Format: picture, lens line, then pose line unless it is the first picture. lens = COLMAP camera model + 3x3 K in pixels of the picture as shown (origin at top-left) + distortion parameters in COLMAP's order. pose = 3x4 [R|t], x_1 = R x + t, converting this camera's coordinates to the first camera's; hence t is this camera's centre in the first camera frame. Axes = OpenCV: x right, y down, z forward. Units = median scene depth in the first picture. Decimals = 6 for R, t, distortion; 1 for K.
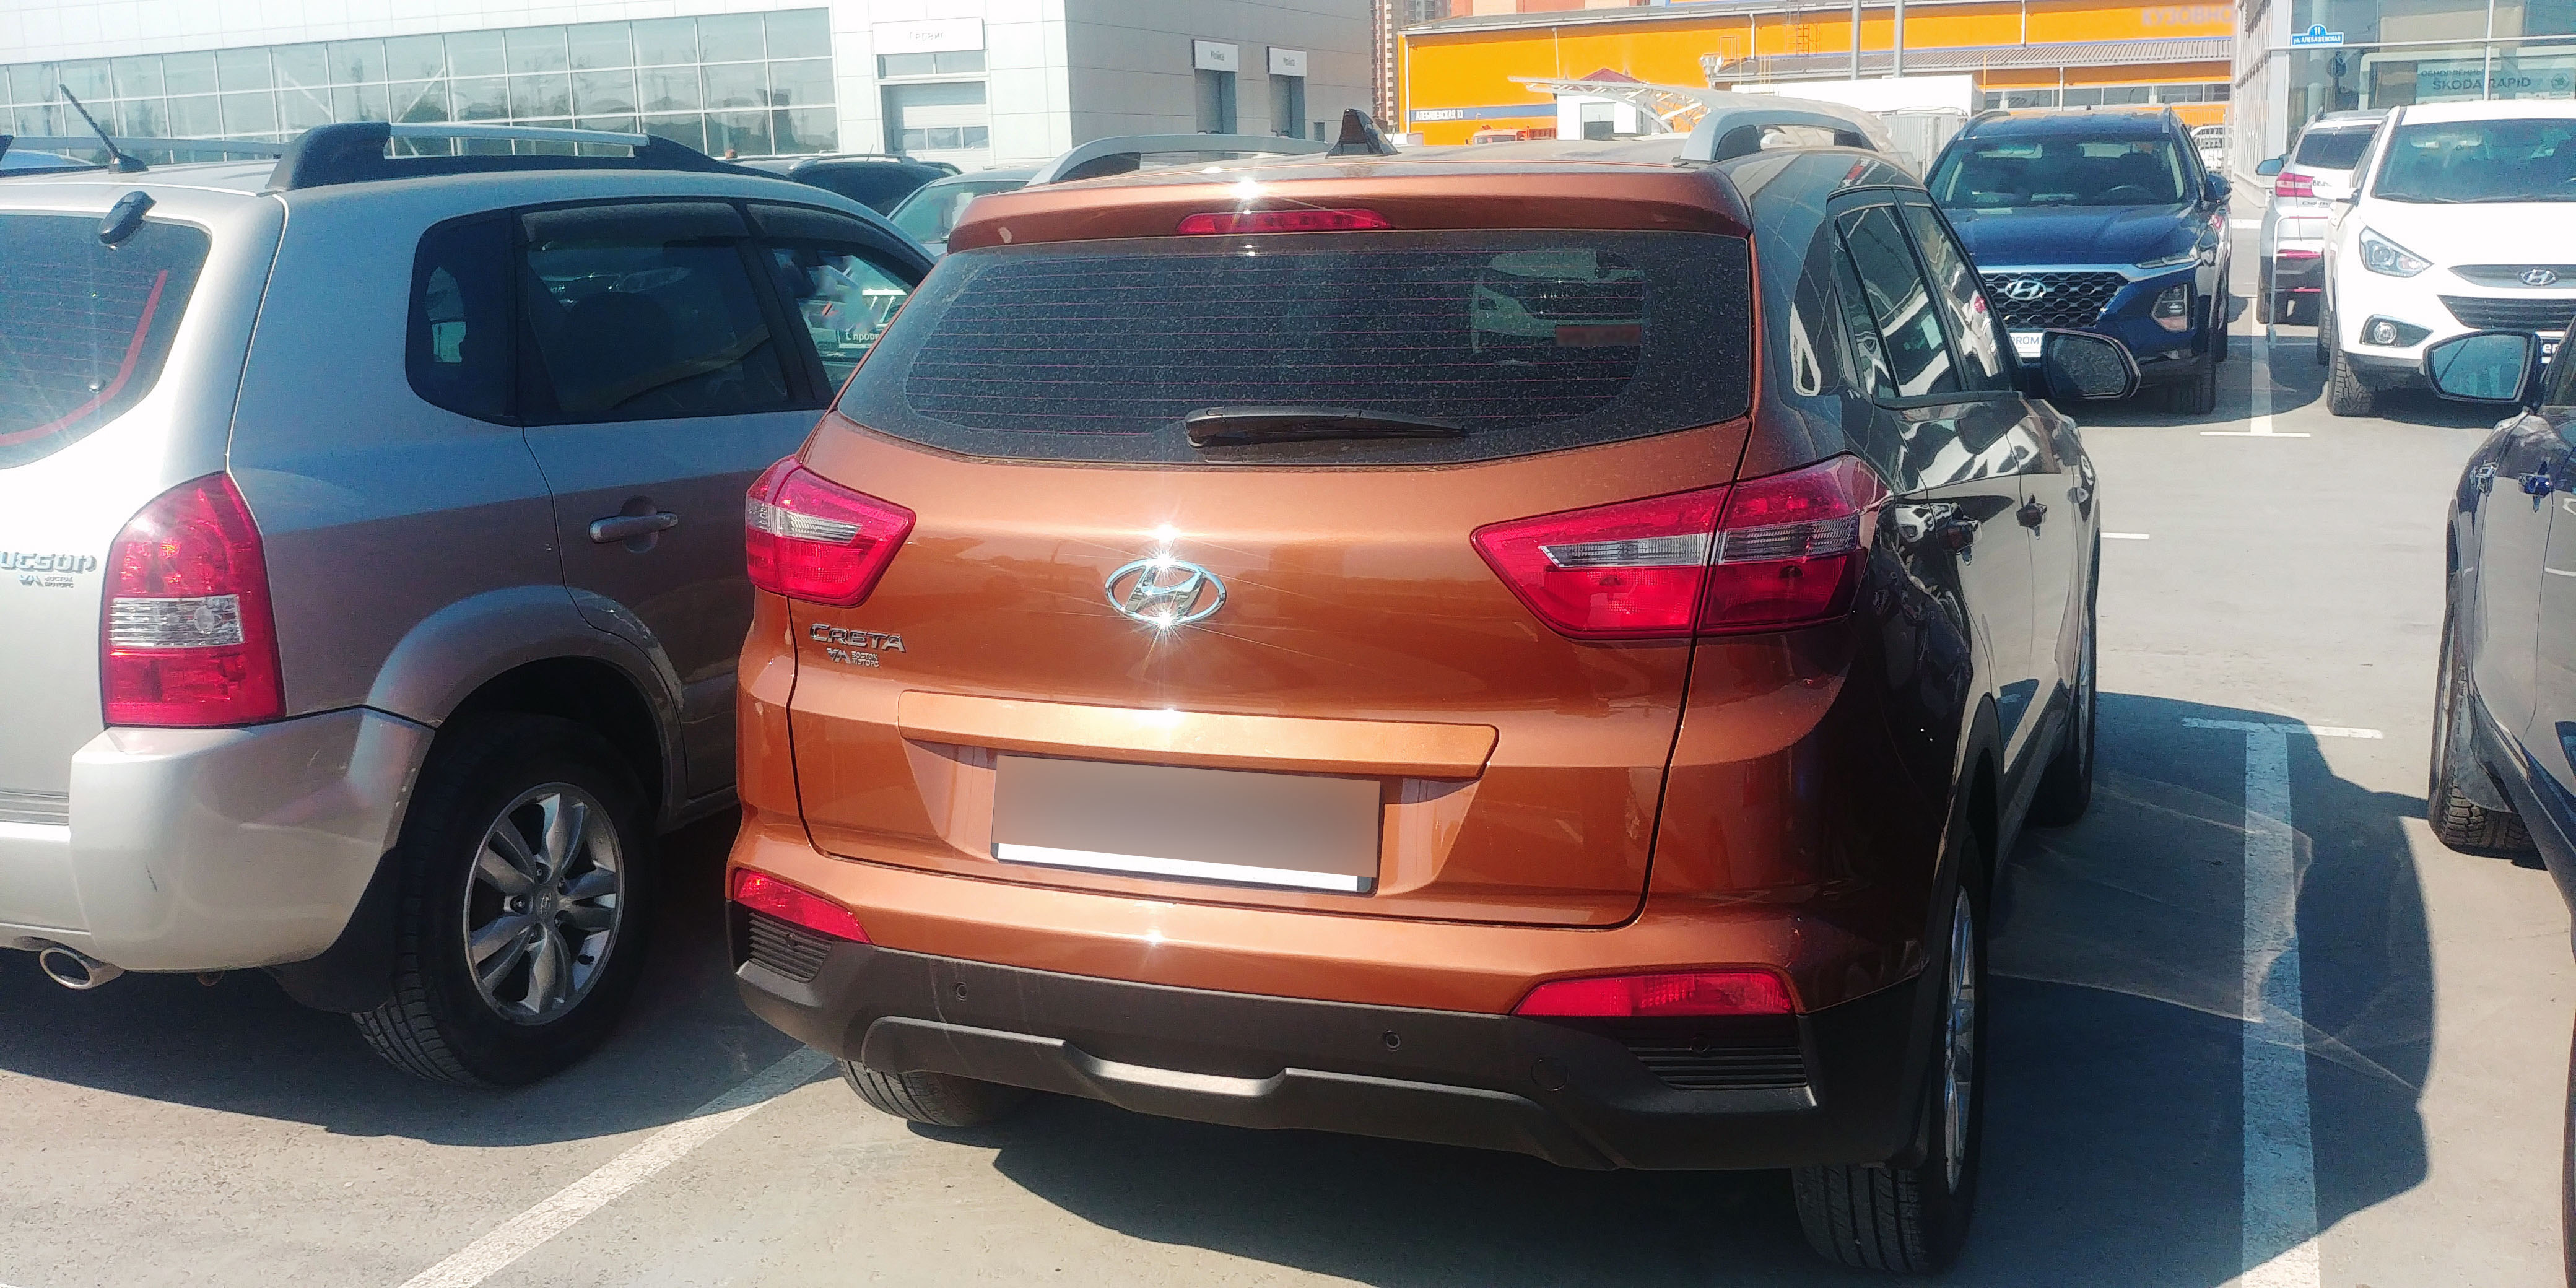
lens RADIAL K [[2397.6, 0, 1288.0], [0, 2397.6, 644.0], [0, 0, 1]] dist [-0.020779, -0.009667]
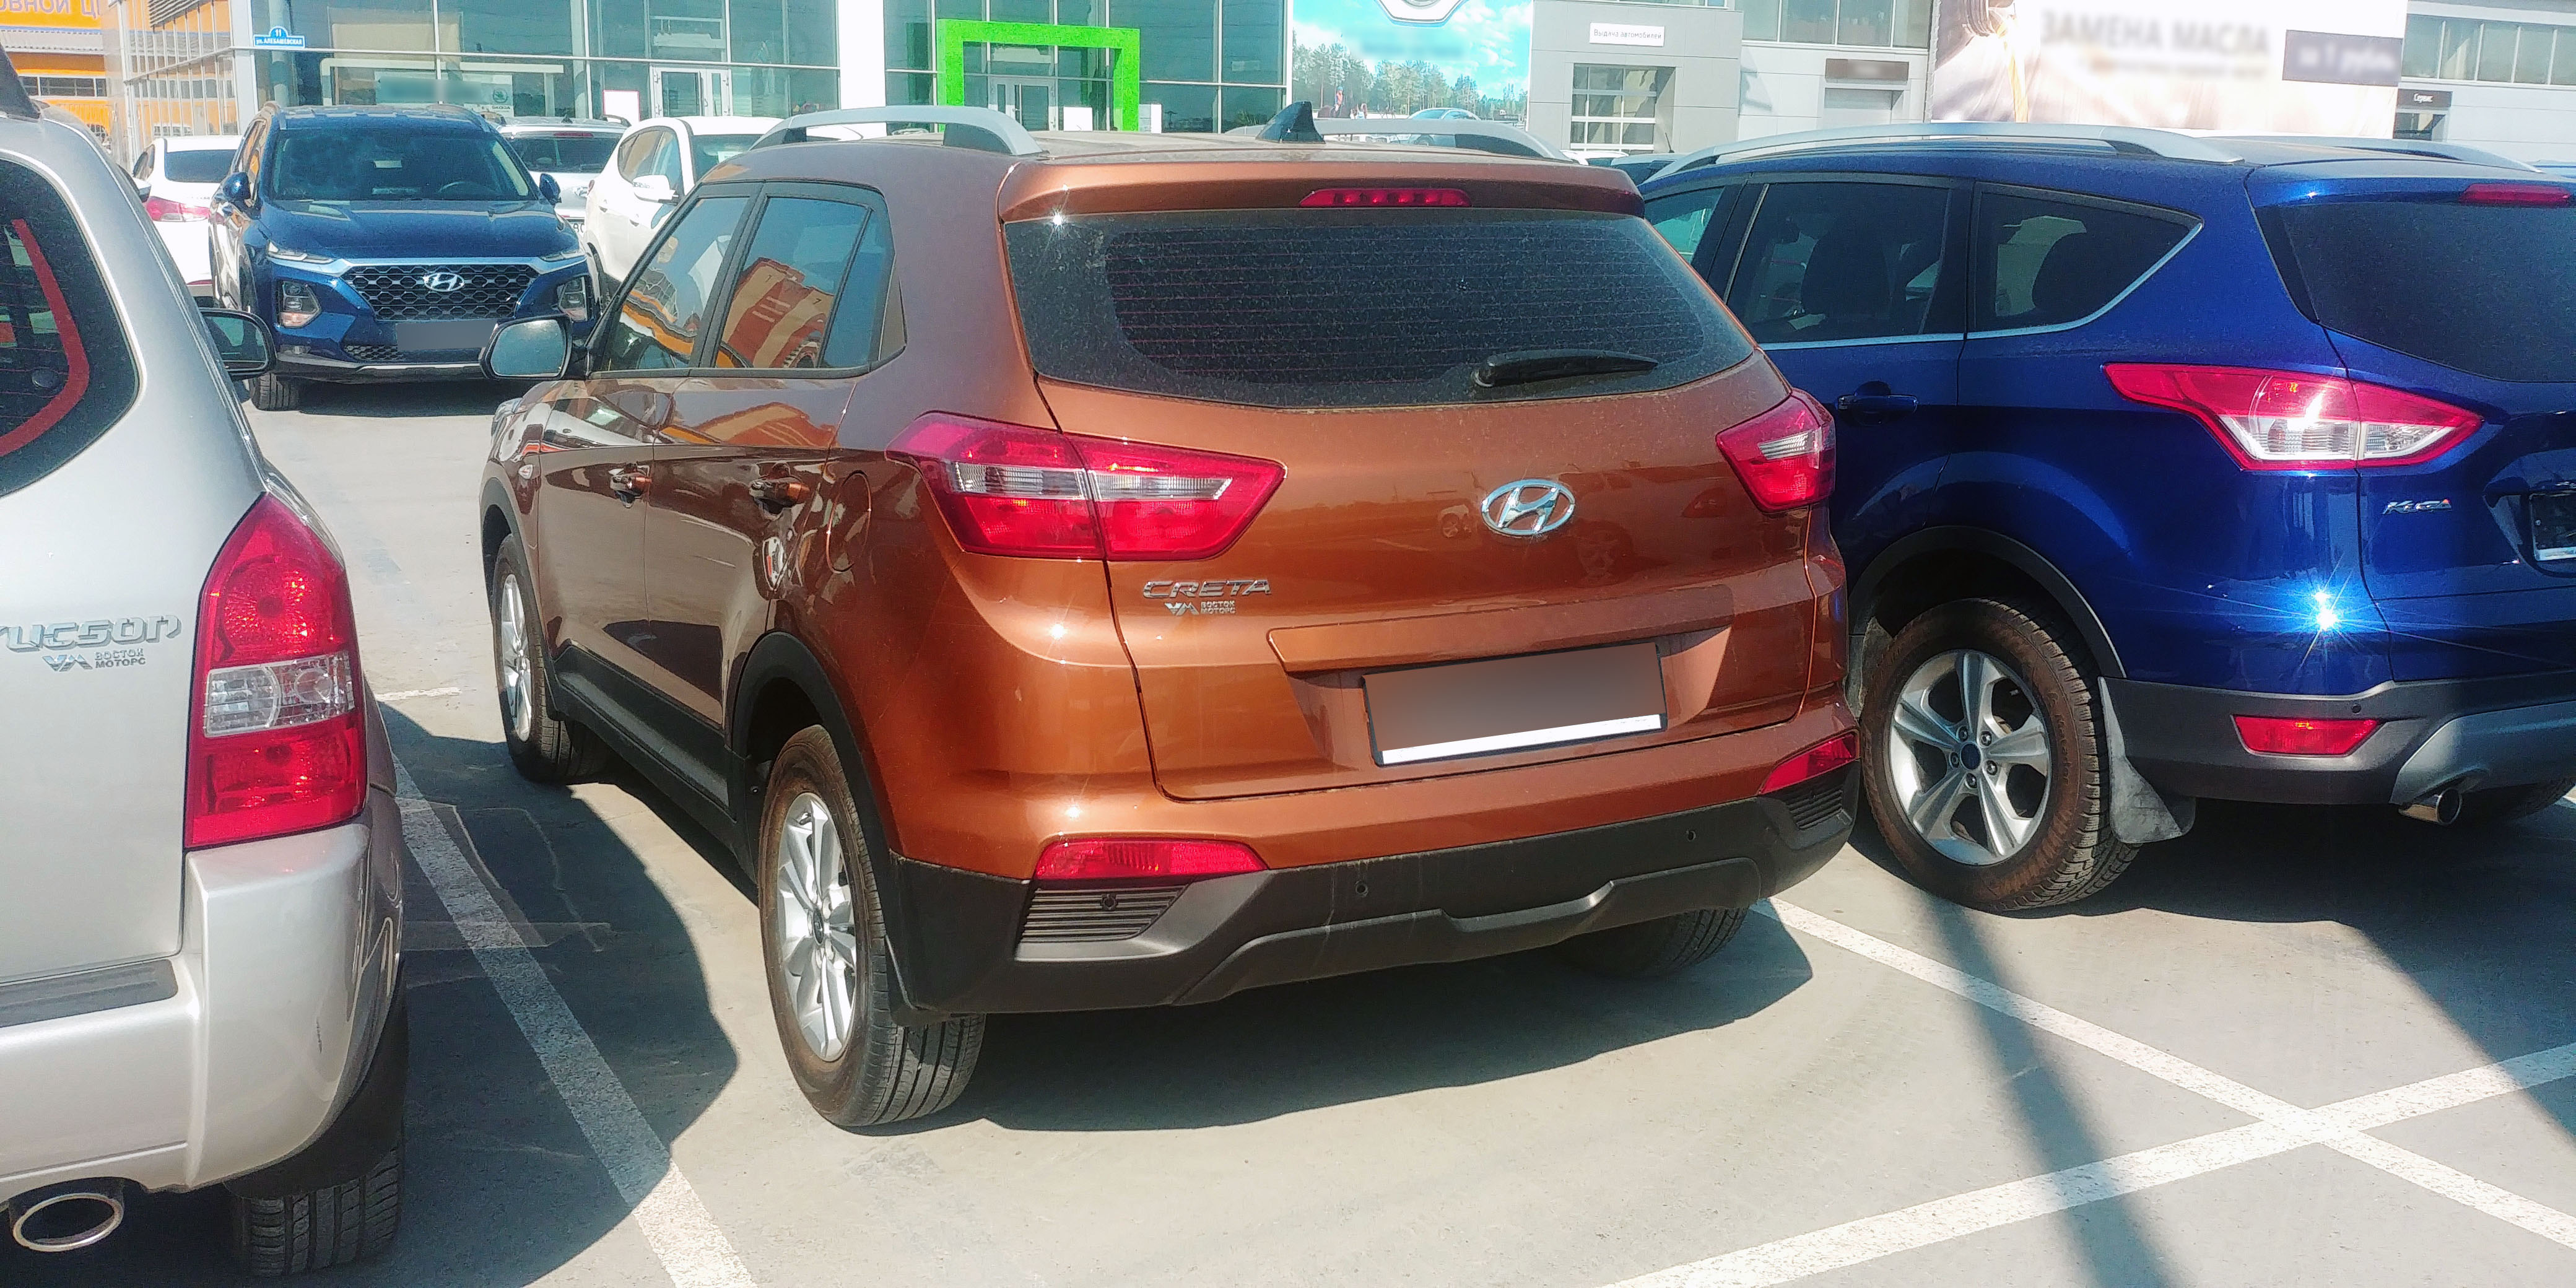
lens RADIAL K [[2375.9, 0, 1260.6], [0, 2375.9, 644.9], [0, 0, 1]] dist [0.102725, -0.279934]
pose [[0.620467, -0.118709, 0.775196, -0.287530], [0.120056, 0.991204, 0.055695, -0.009736], [-0.774989, 0.058510, 0.629261, 0.096527]]
